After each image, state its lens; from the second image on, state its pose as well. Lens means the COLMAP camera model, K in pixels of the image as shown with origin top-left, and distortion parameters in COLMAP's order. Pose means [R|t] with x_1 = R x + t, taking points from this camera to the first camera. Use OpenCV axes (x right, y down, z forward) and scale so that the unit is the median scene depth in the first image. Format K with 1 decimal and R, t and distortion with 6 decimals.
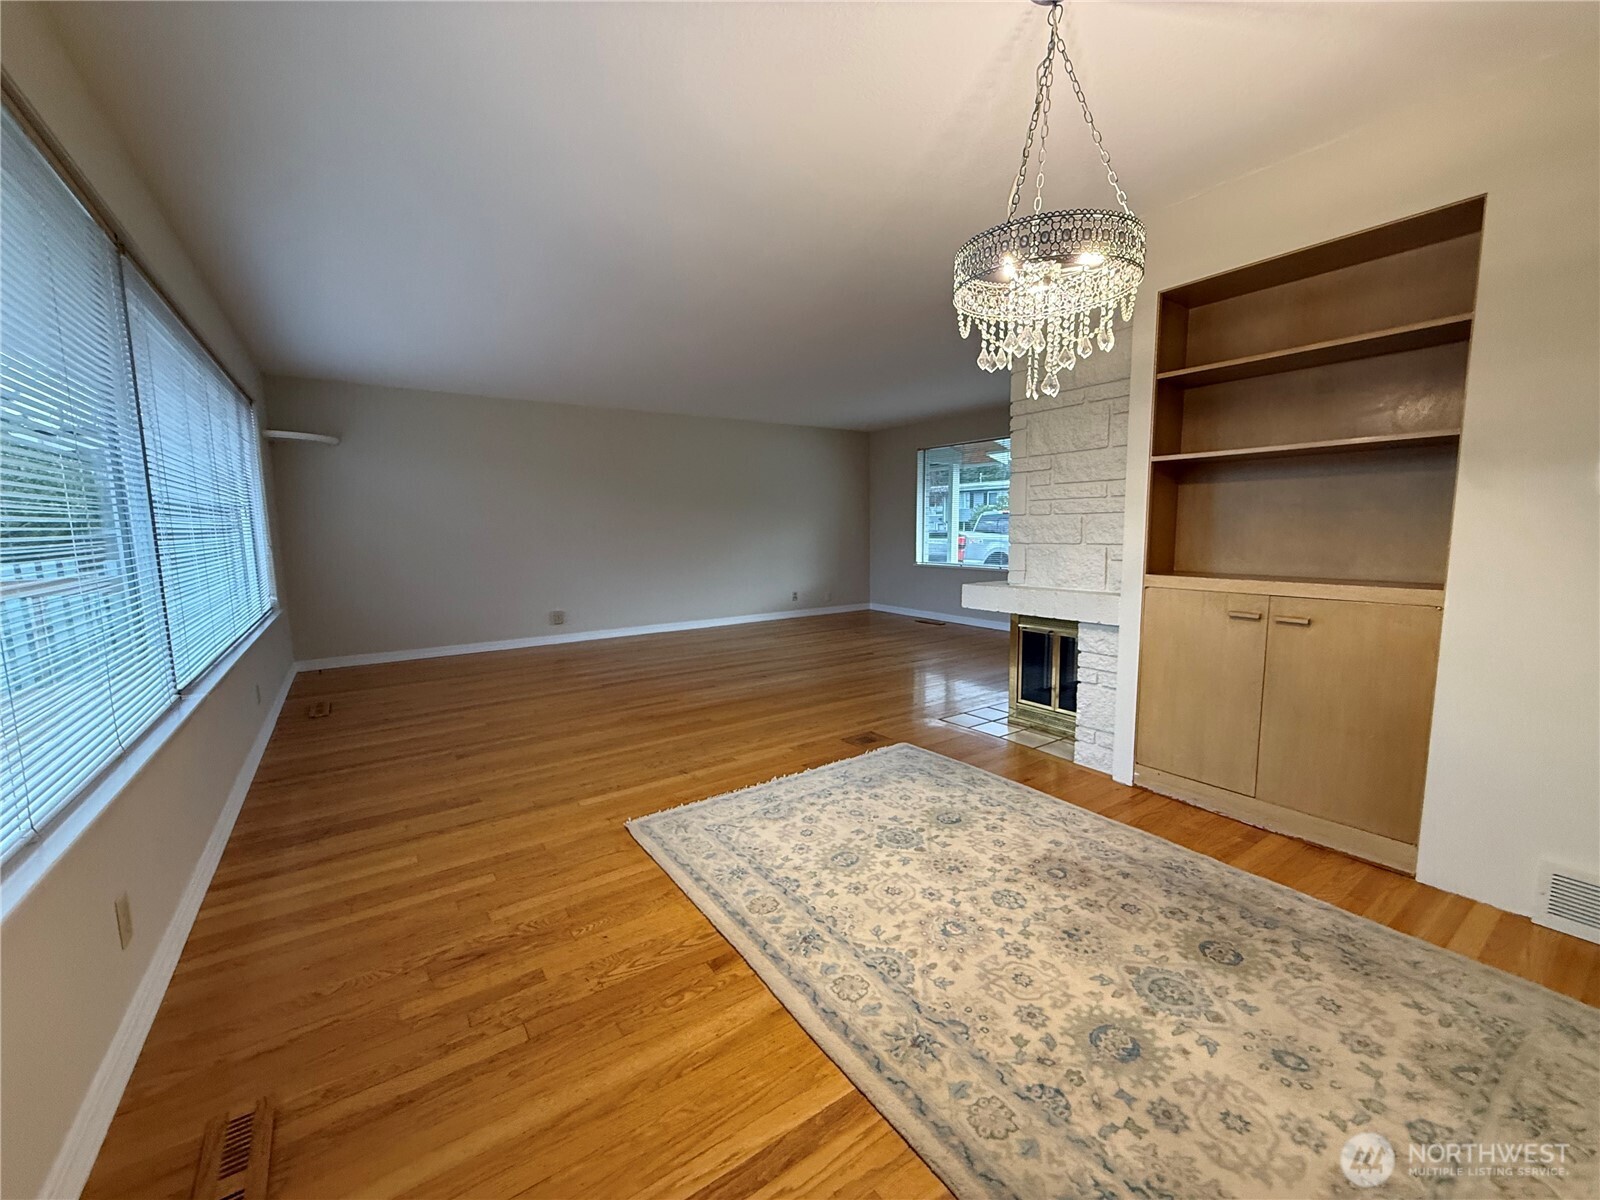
lens RADIAL K [[635.9, 0, 788.8], [0, 635.9, 600.7], [0, 0, 1]] dist [0.002166, 0.000067]
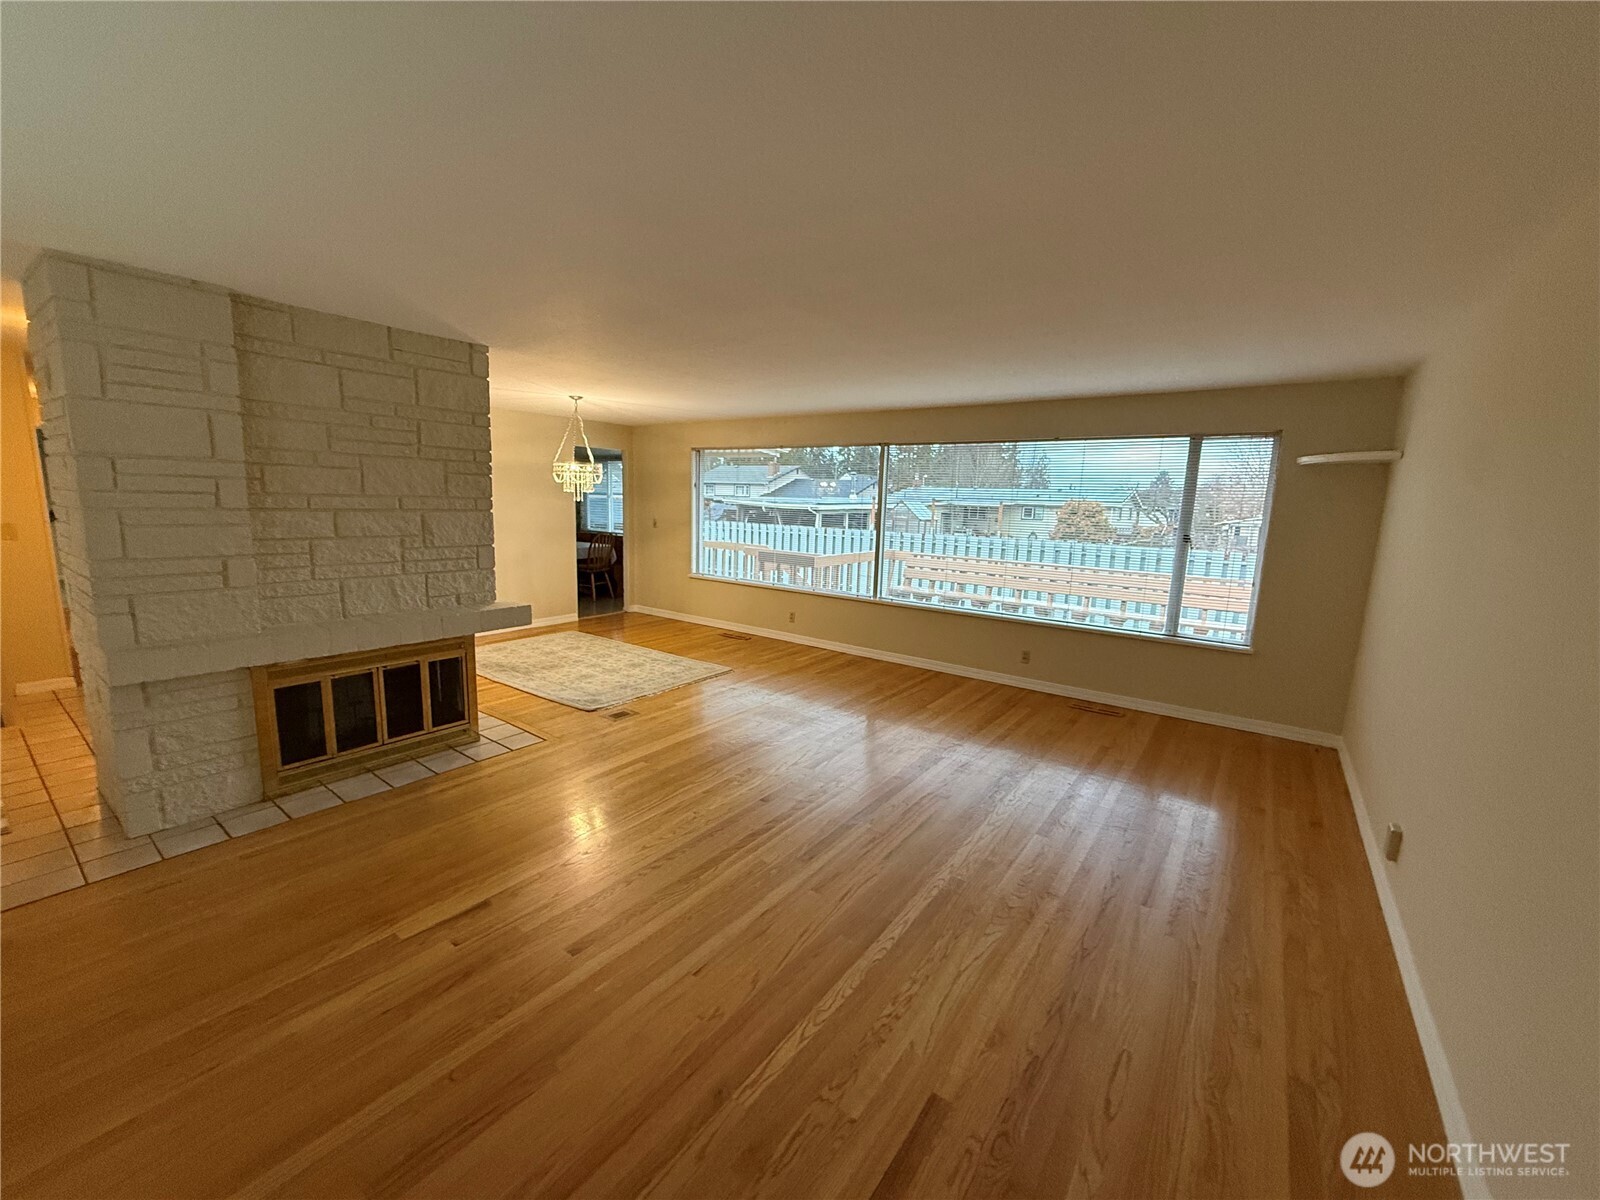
lens RADIAL K [[635.9, 0, 800.1], [0, 635.9, 591.9], [0, 0, 1]] dist [0.002166, 0.000067]
pose [[-0.939758, 0.029894, -0.340531, 0.304828], [-0.062034, 0.964715, 0.255885, -0.545381], [0.336165, 0.261594, -0.904744, 3.218178]]
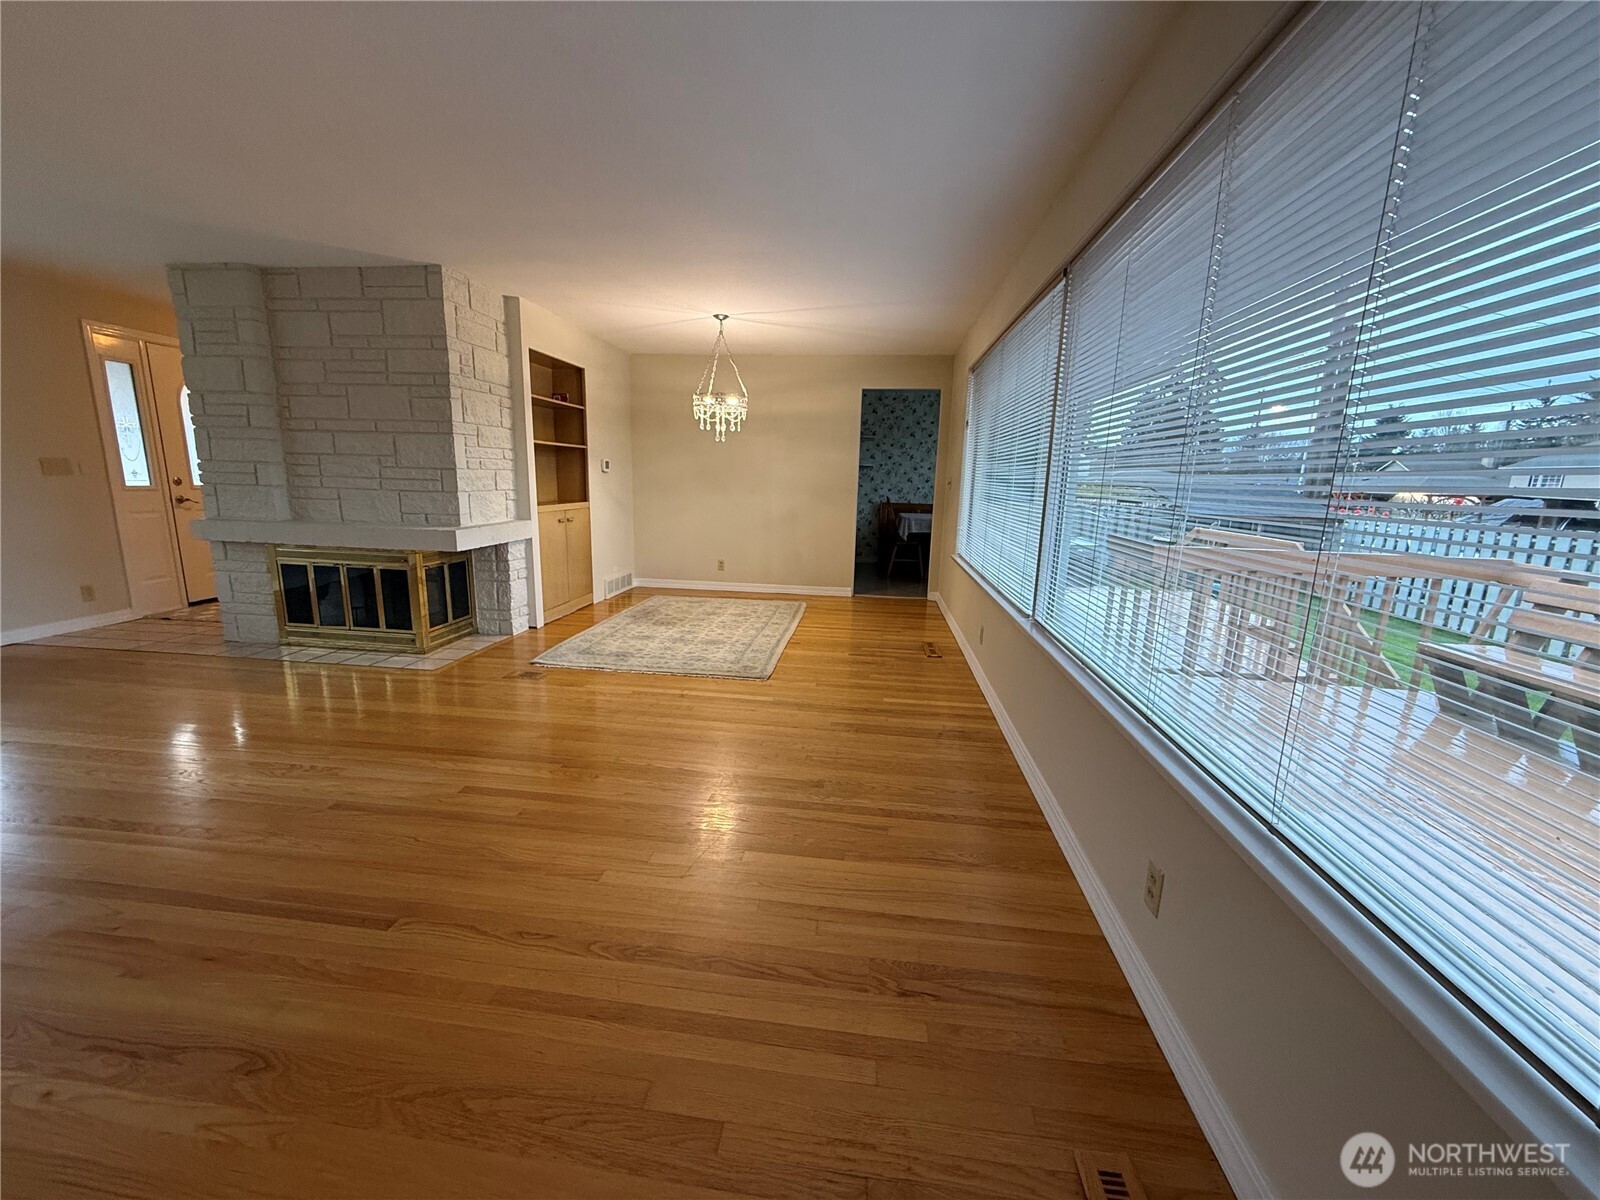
lens RADIAL K [[635.9, 0, 794.8], [0, 635.9, 599.1], [0, 0, 1]] dist [0.002166, 0.000067]
pose [[-0.755733, -0.134573, 0.640903, -1.323371], [0.056337, 0.961671, 0.268357, -0.256504], [-0.652452, 0.238913, -0.719185, 2.106956]]
